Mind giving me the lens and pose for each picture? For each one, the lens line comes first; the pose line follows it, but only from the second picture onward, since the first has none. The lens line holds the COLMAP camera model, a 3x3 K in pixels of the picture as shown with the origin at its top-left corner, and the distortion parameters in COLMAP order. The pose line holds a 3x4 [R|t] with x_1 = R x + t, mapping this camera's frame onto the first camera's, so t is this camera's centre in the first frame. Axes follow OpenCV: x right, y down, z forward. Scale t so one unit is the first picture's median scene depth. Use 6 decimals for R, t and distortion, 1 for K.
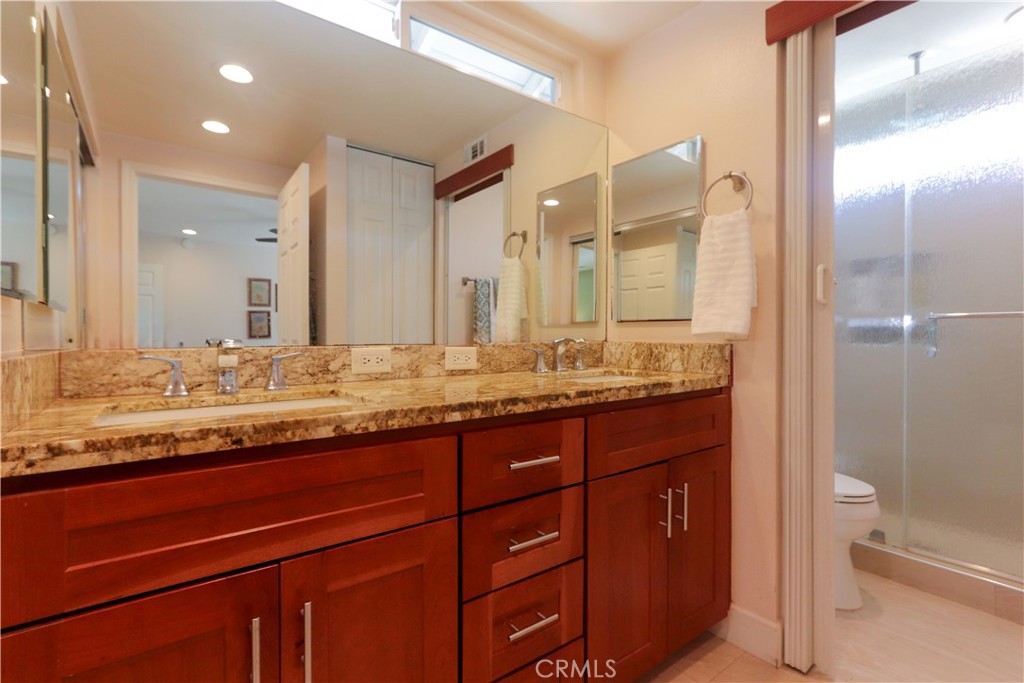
lens RADIAL K [[475.2, 0, 511.6], [0, 475.2, 339.3], [0, 0, 1]] dist [-0.004517, 0.002361]
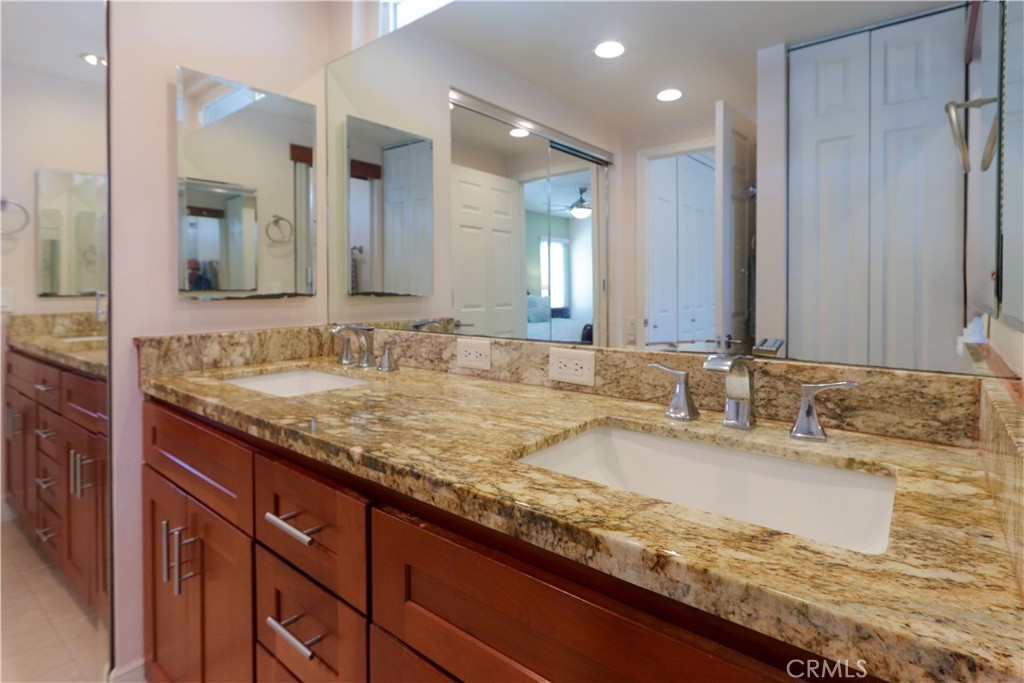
lens RADIAL K [[510.2, 0, 523.0], [0, 510.2, 291.7], [0, 0, 1]] dist [-0.006553, -0.000256]
pose [[0.251390, 0.008968, -0.967844, 0.674664], [-0.007662, 0.999944, 0.007275, -0.082192], [0.967856, 0.005587, 0.251444, 0.877095]]
